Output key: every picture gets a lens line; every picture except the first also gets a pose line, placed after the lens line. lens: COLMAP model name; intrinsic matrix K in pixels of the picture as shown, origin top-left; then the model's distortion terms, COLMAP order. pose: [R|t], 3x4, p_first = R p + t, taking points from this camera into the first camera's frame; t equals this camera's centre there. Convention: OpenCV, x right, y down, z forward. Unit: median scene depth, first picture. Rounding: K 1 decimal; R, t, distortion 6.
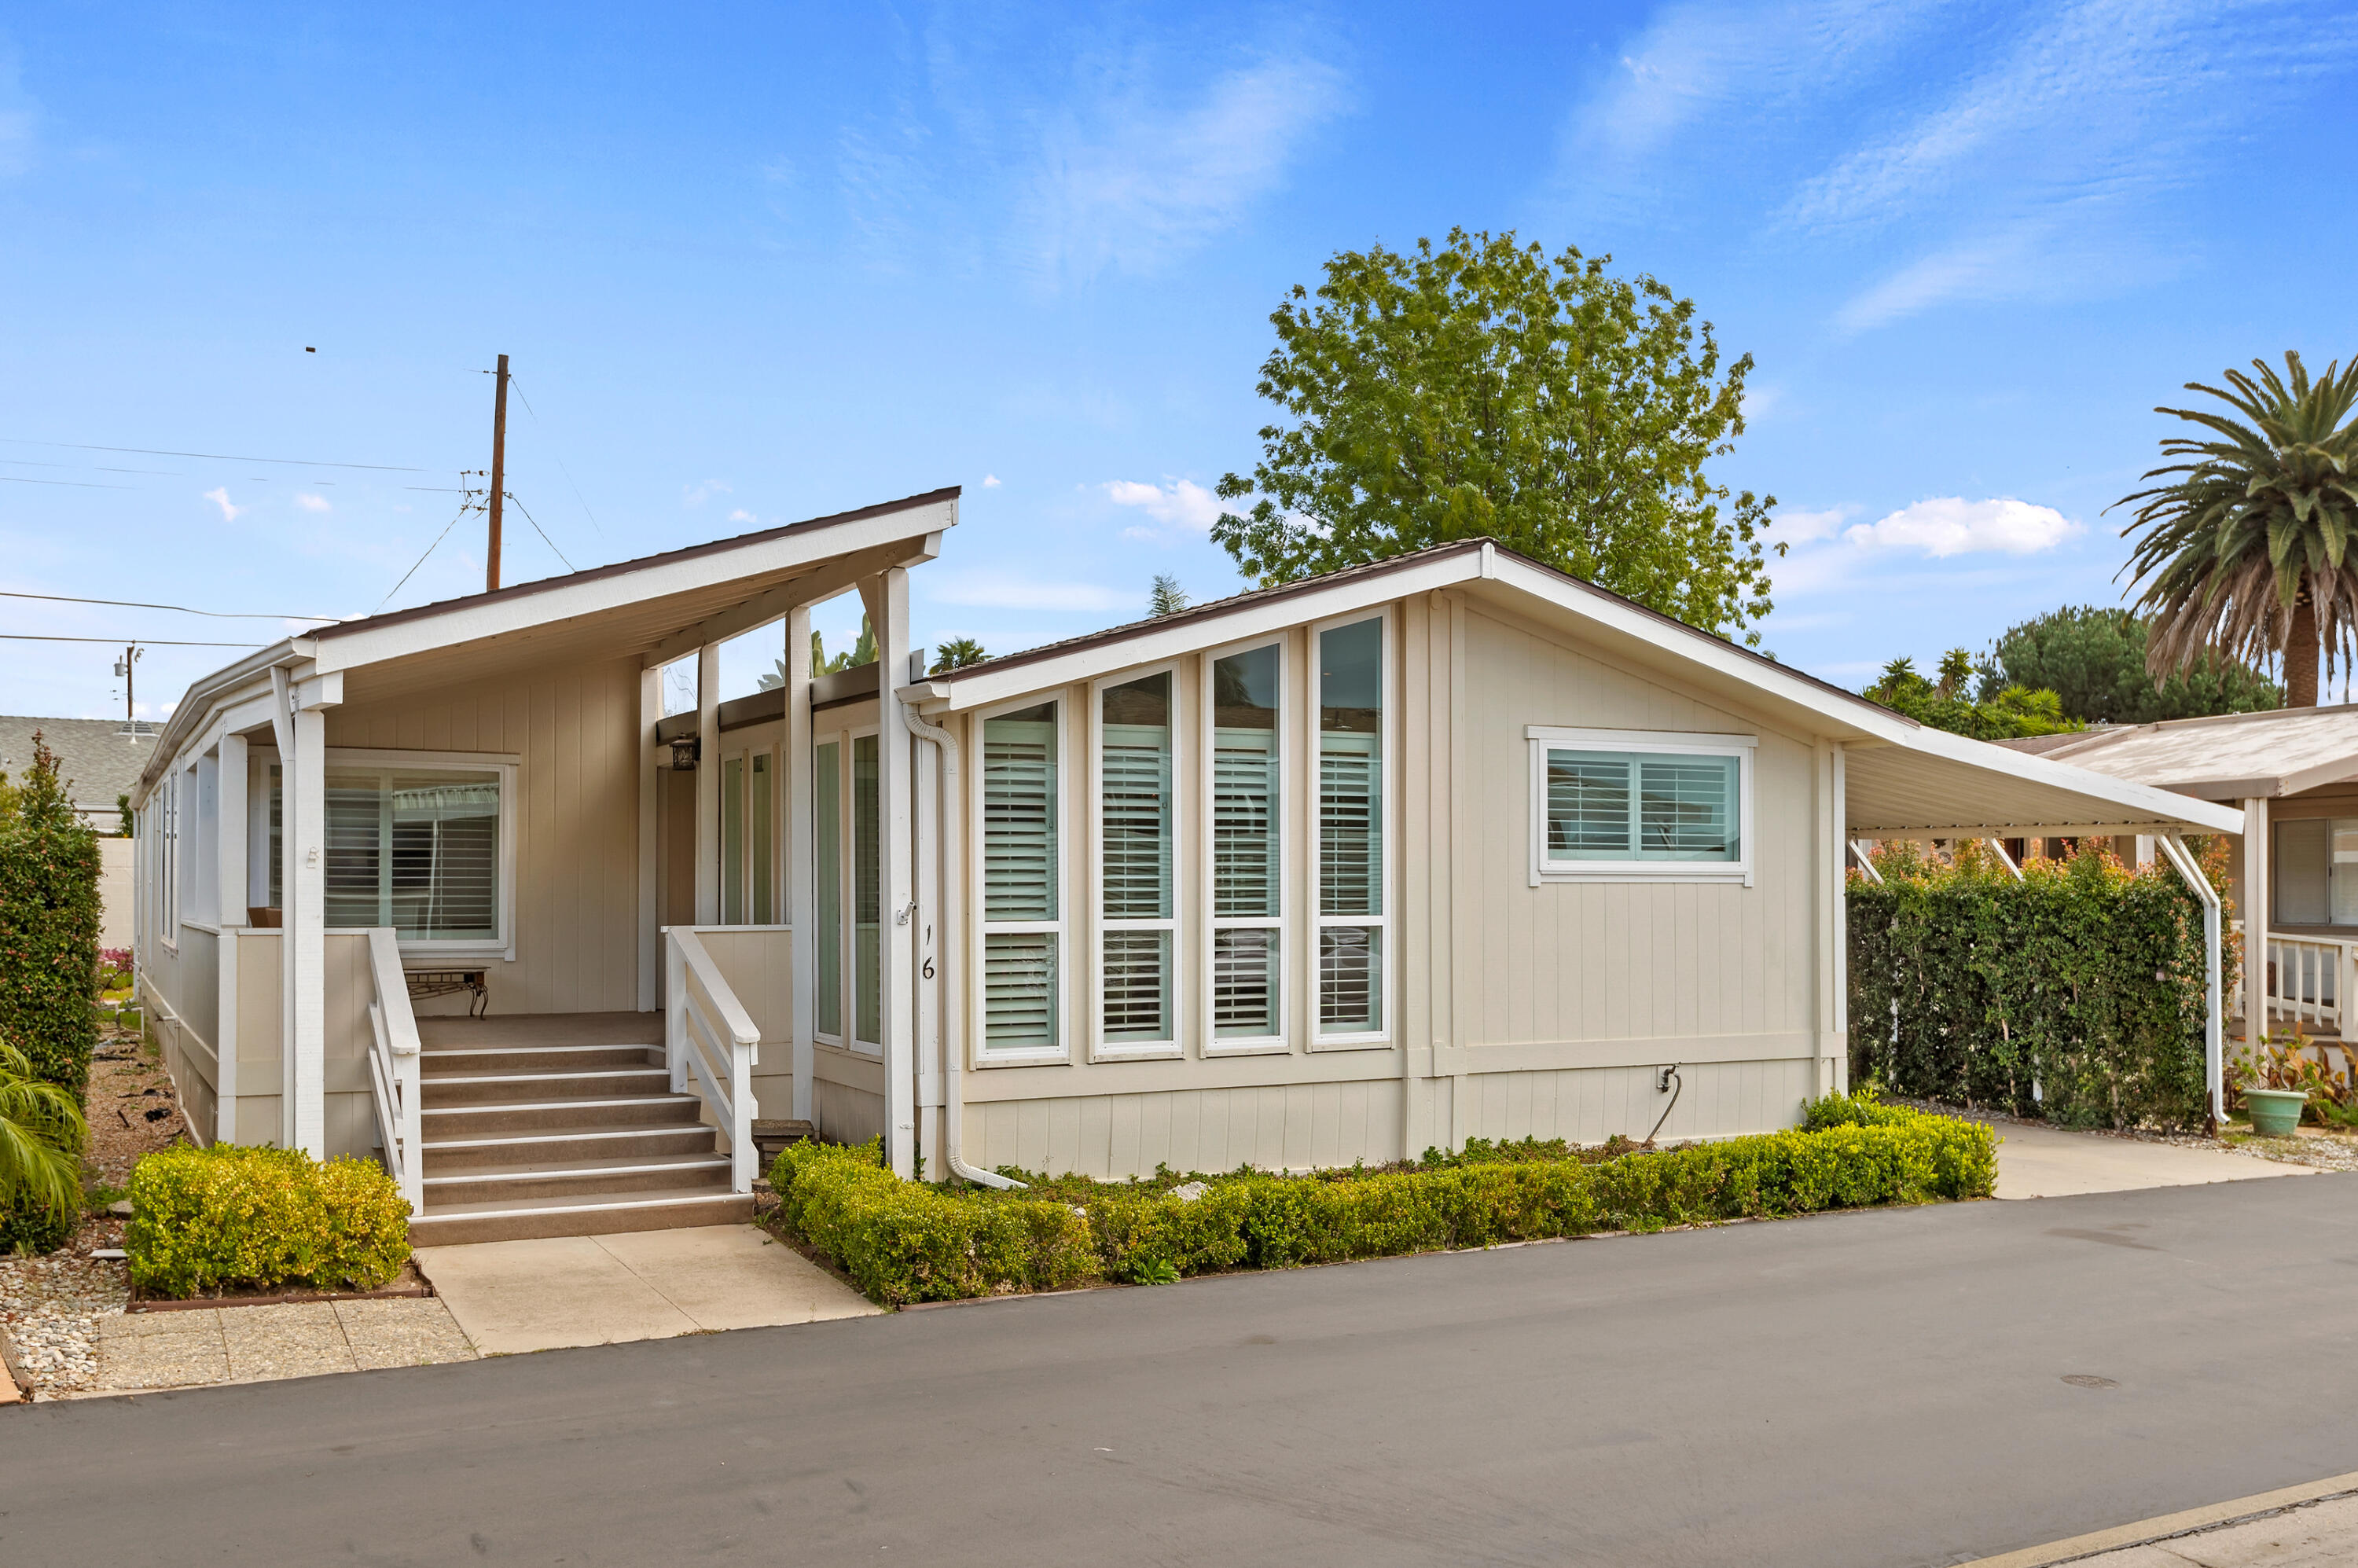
lens RADIAL K [[2083.5, 0, 1223.6], [0, 2083.5, 871.9], [0, 0, 1]] dist [-0.004344, 0.004807]
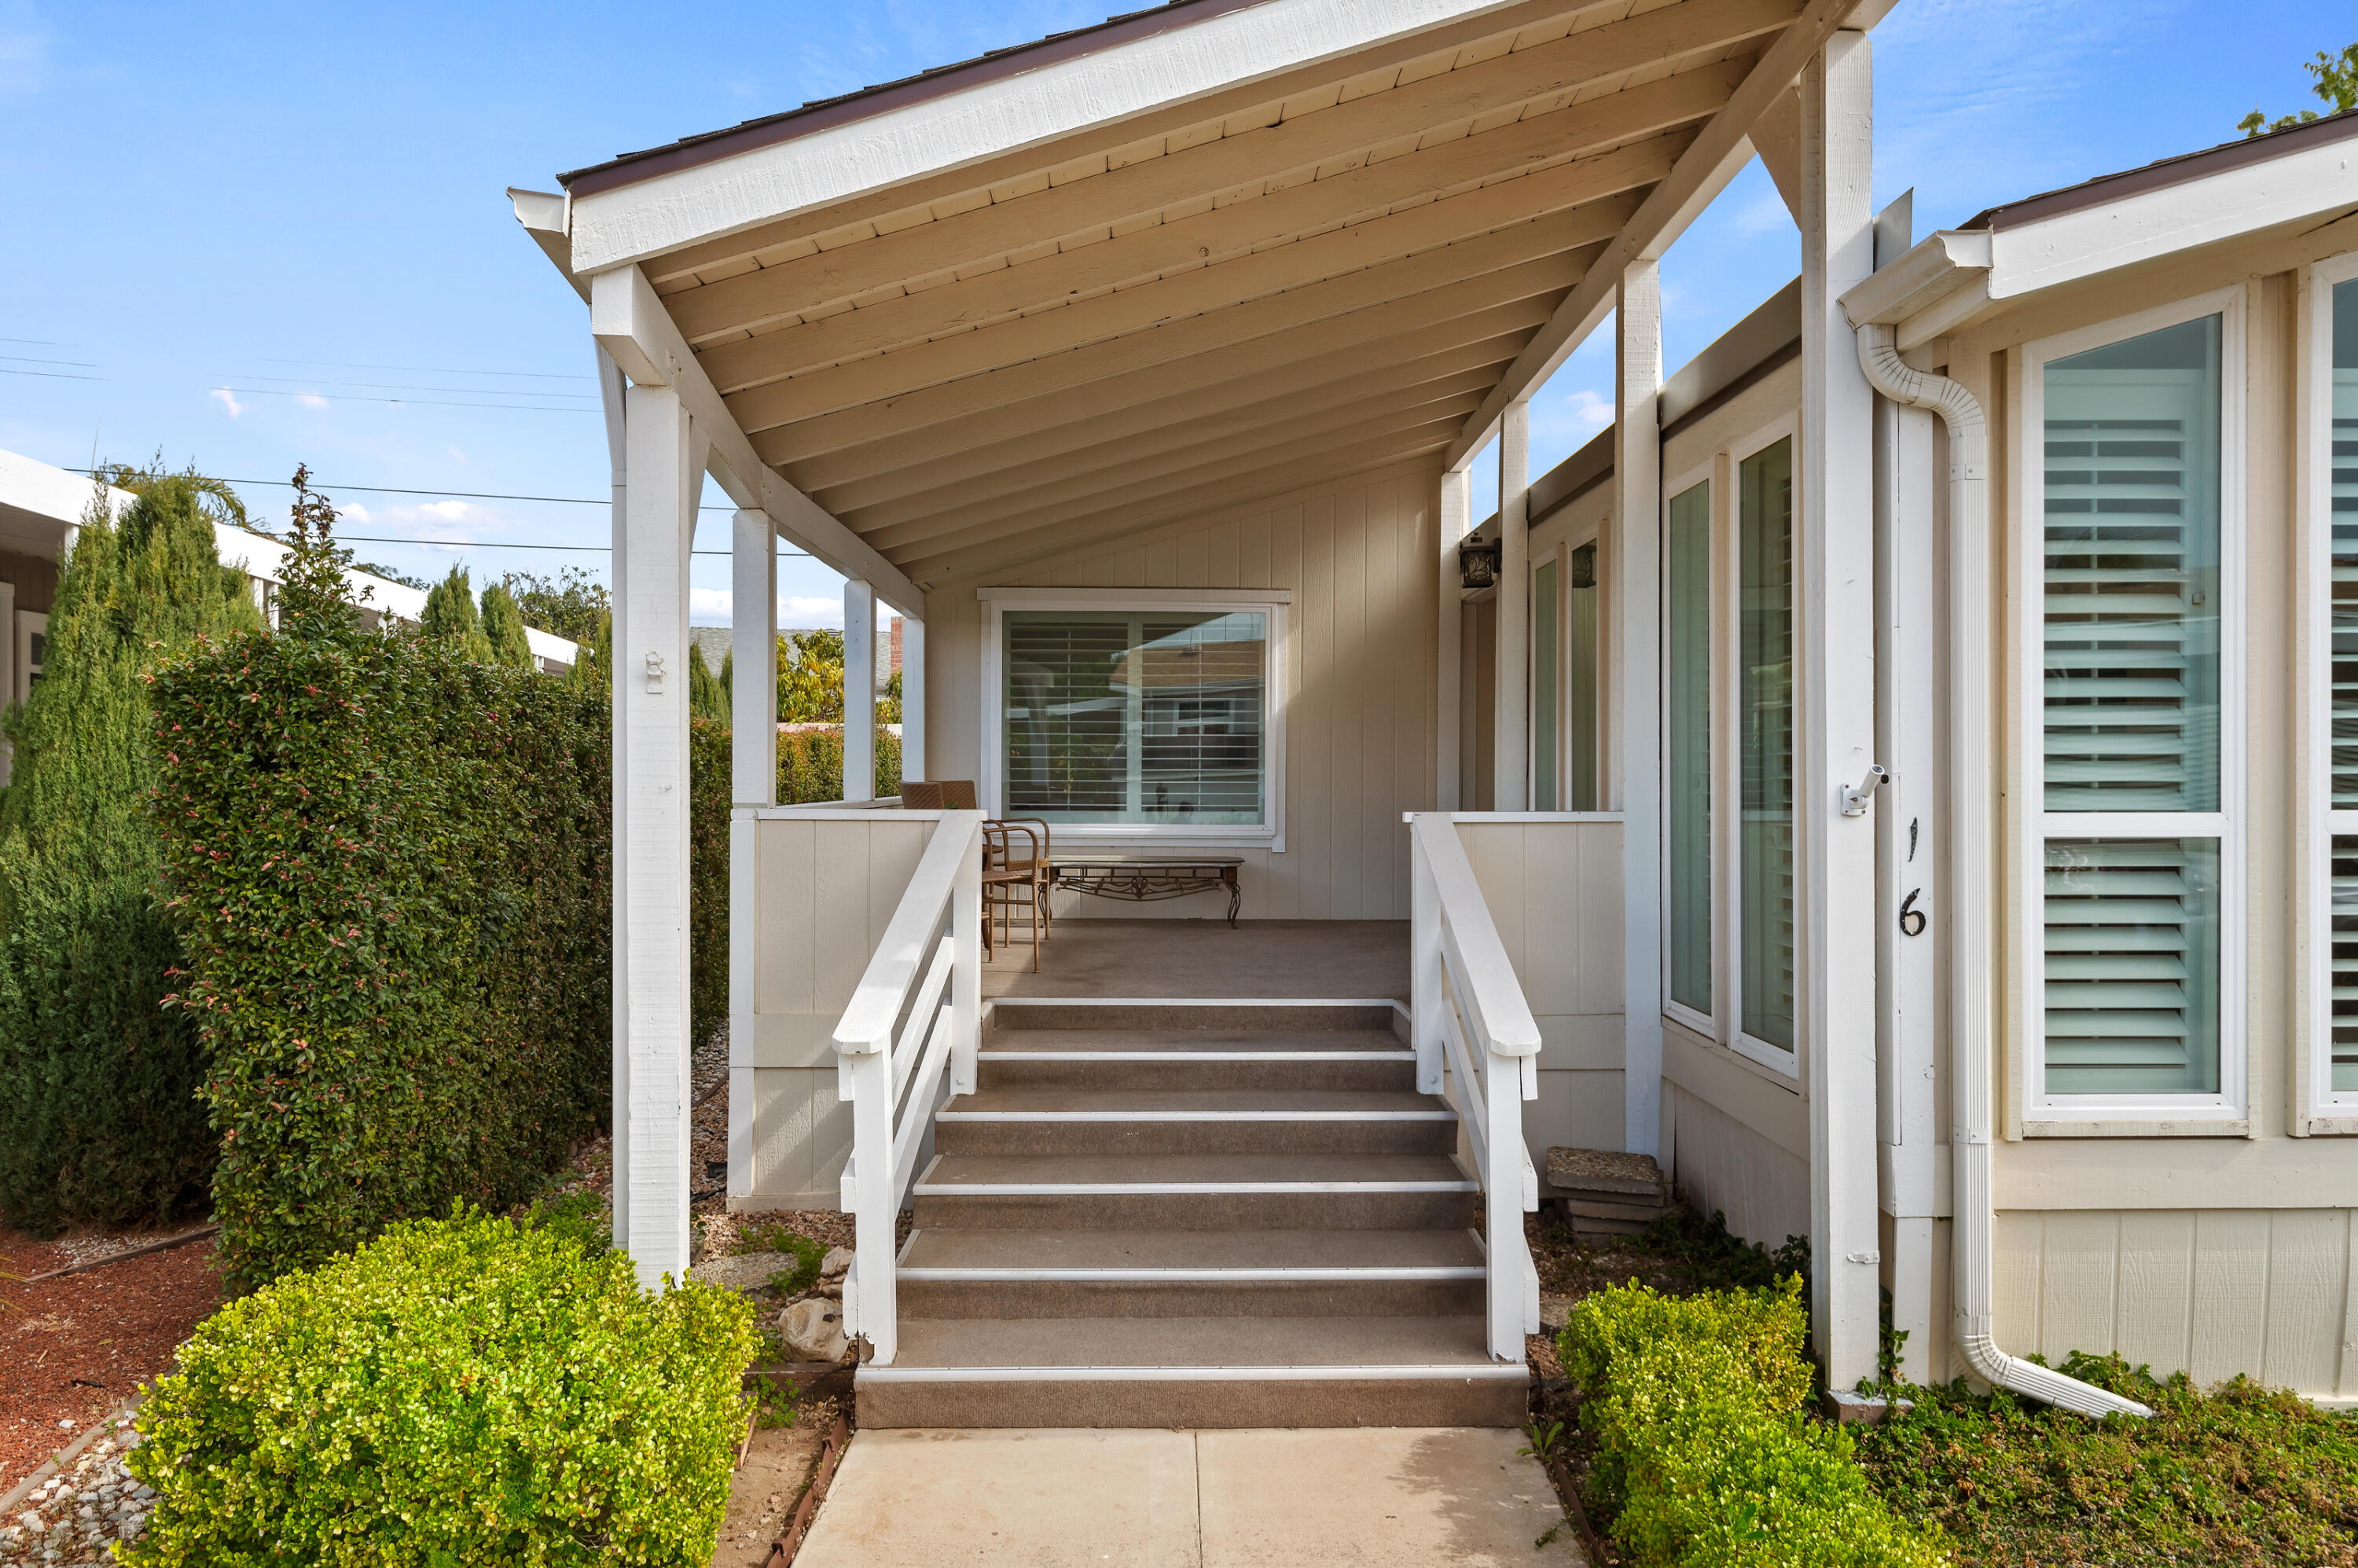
lens RADIAL K [[1762.8, 0, 1184.7], [0, 1762.8, 784.4], [0, 0, 1]] dist [0.007792, -0.000572]
pose [[0.892874, 0.004345, -0.450285, -0.108775], [0.001230, 0.999926, 0.012088, 0.013257], [0.450304, -0.011347, 0.892803, 0.577254]]
